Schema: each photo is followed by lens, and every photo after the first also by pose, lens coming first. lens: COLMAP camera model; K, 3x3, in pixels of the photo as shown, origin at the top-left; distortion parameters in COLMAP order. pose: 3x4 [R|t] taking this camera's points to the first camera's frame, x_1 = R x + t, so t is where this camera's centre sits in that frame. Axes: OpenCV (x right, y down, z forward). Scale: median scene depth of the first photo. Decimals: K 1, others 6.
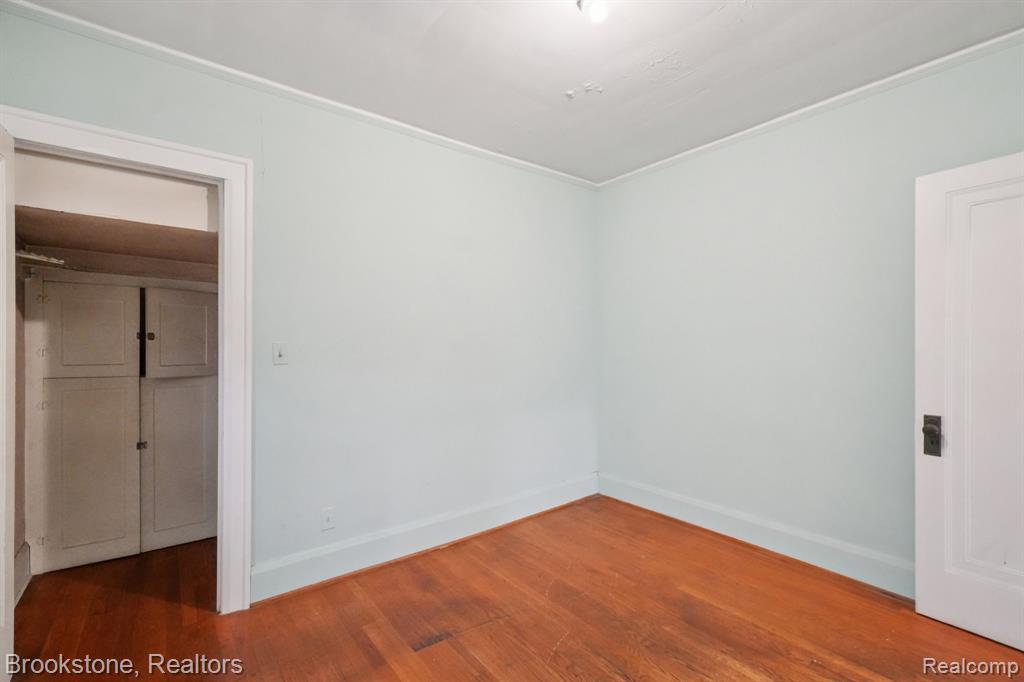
lens RADIAL K [[455.2, 0, 512.0], [0, 455.2, 341.0], [0, 0, 1]] dist [-0.000030, 0.000096]
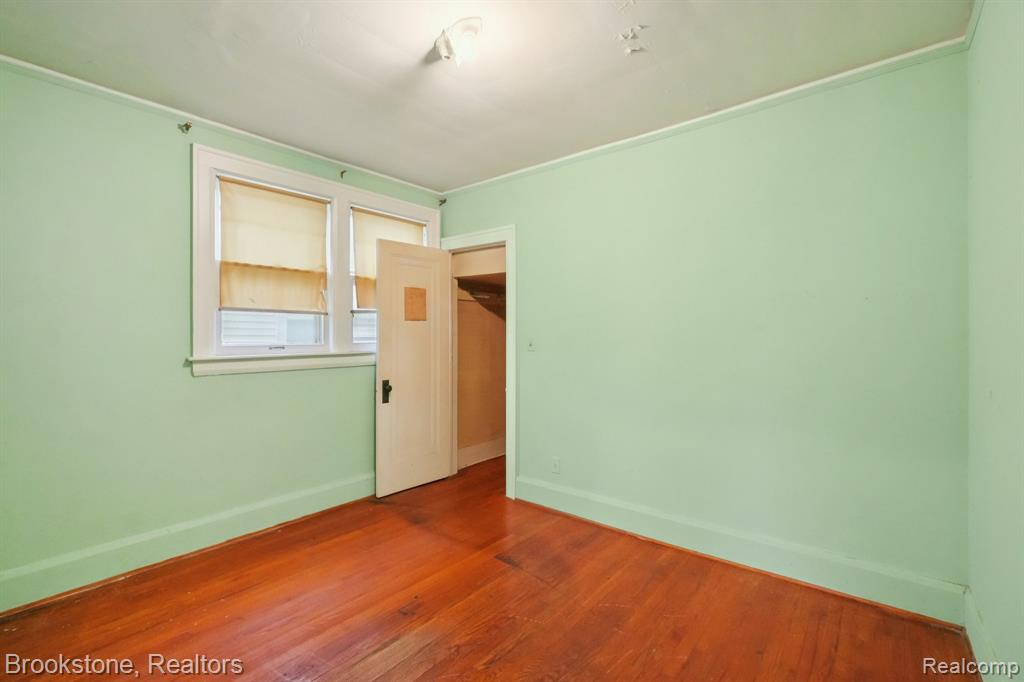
lens RADIAL K [[444.4, 0, 508.9], [0, 444.4, 336.0], [0, 0, 1]] dist [-0.001294, -0.000222]
pose [[0.203191, -0.000970, -0.979139, 0.941207], [0.002536, 0.999997, -0.000464, 0.002264], [0.979136, -0.002389, 0.203193, 0.636024]]
